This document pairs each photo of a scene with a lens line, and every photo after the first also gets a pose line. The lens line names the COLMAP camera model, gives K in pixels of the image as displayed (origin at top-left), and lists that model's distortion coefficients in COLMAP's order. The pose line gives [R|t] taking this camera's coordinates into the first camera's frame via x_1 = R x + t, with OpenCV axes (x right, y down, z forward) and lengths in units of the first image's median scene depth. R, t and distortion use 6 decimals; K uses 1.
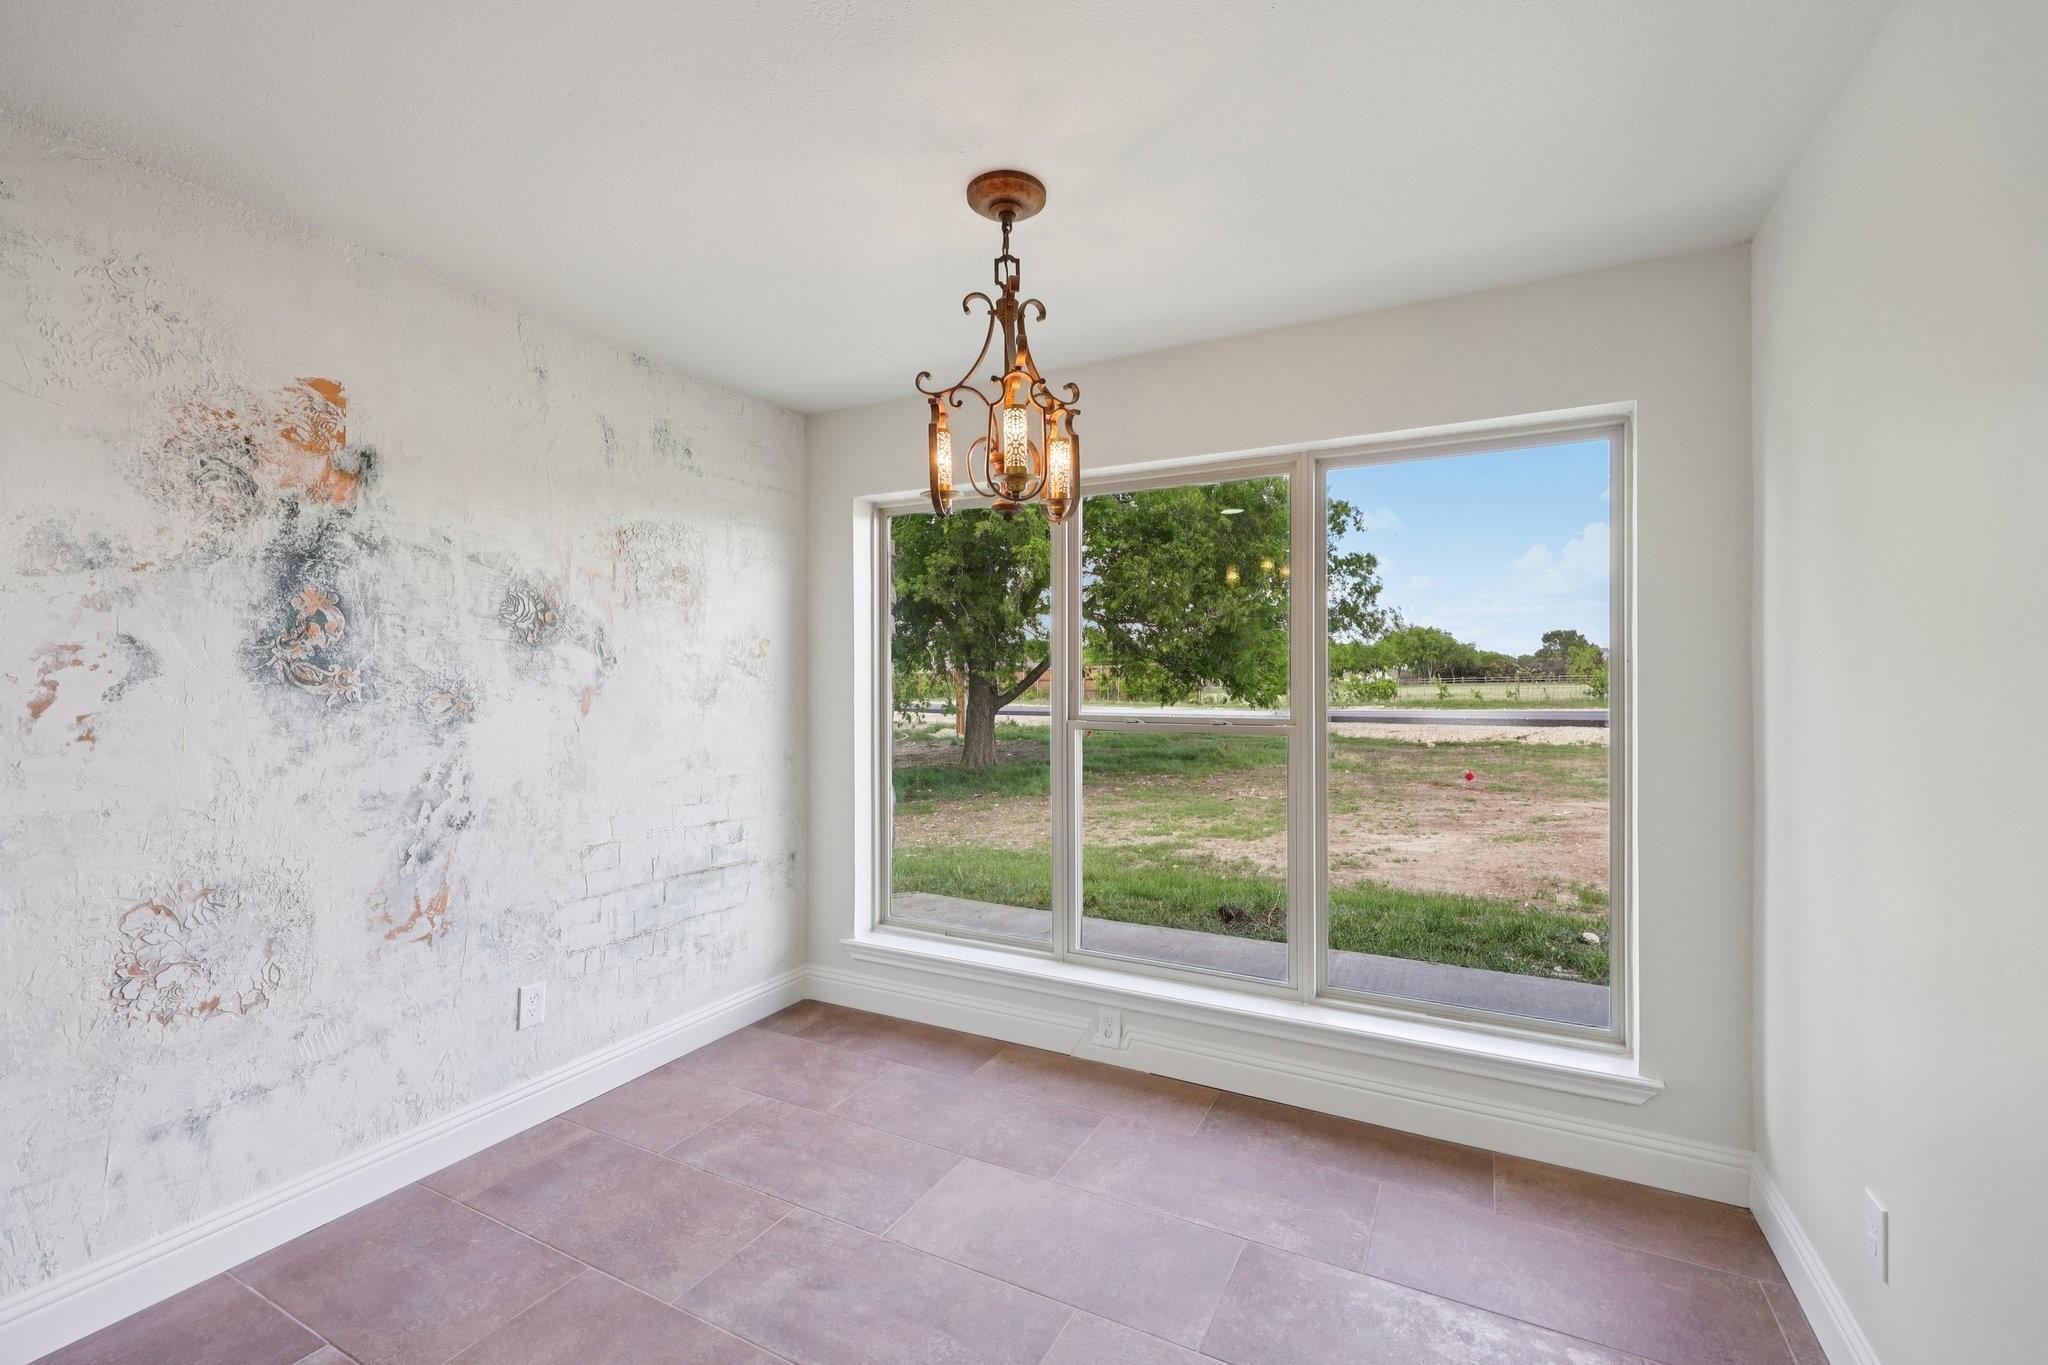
lens RADIAL K [[875.5, 0, 1026.3], [0, 875.5, 674.8], [0, 0, 1]] dist [-0.000027, 0.000037]
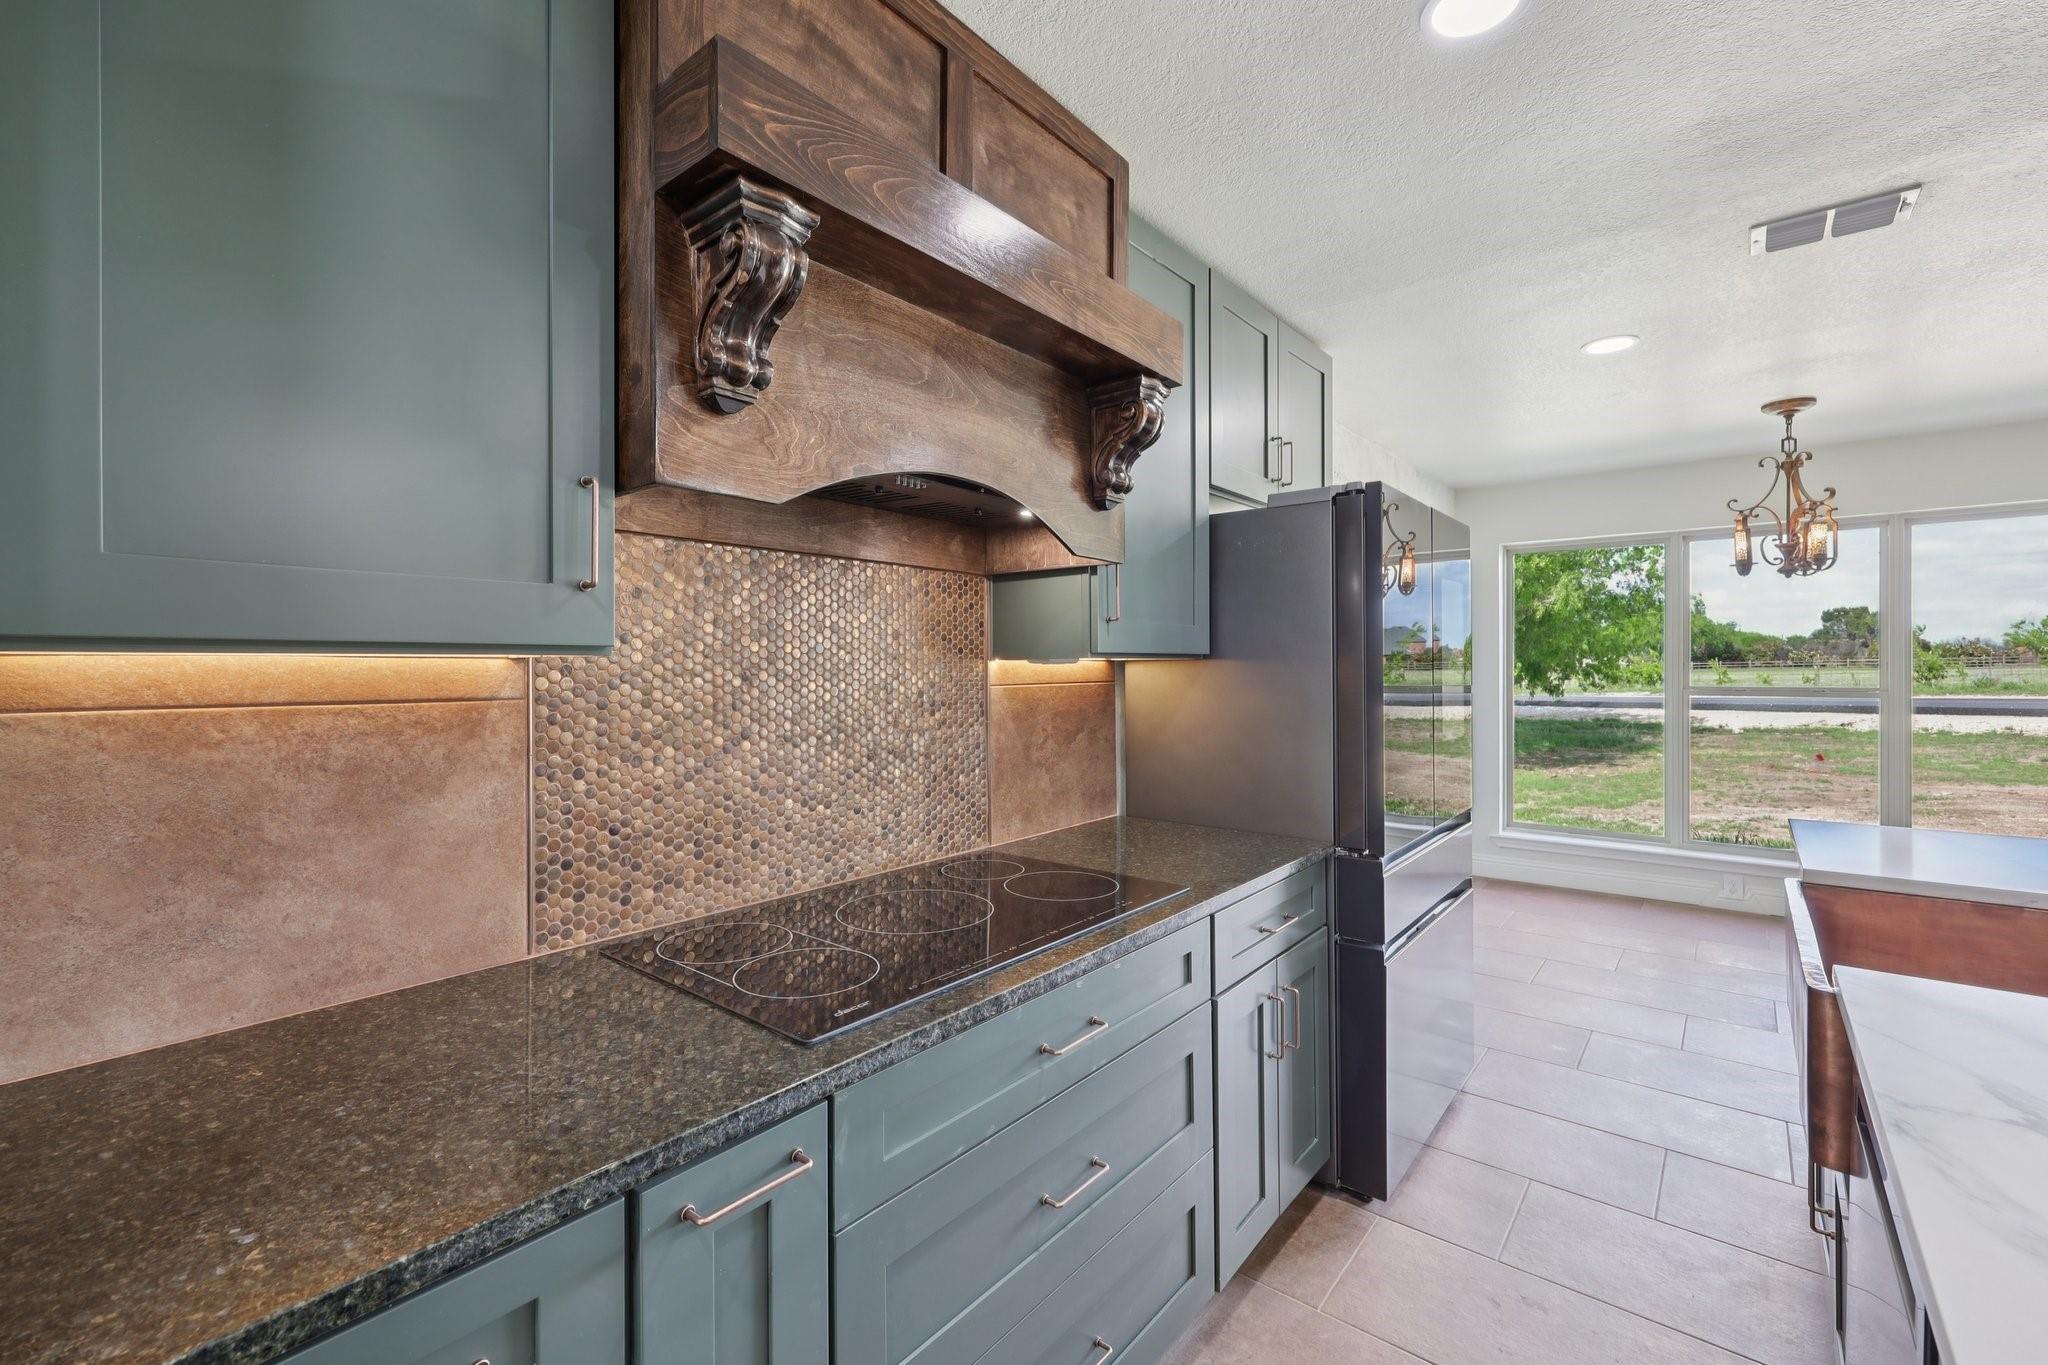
lens RADIAL K [[873.5, 0, 1027.4], [0, 873.5, 664.8], [0, 0, 1]] dist [0.000565, -0.000029]
pose [[0.979654, -0.002924, -0.200672, -0.138957], [0.003758, 0.999986, 0.003779, -0.000246], [0.200658, -0.004457, 0.979651, -0.130229]]
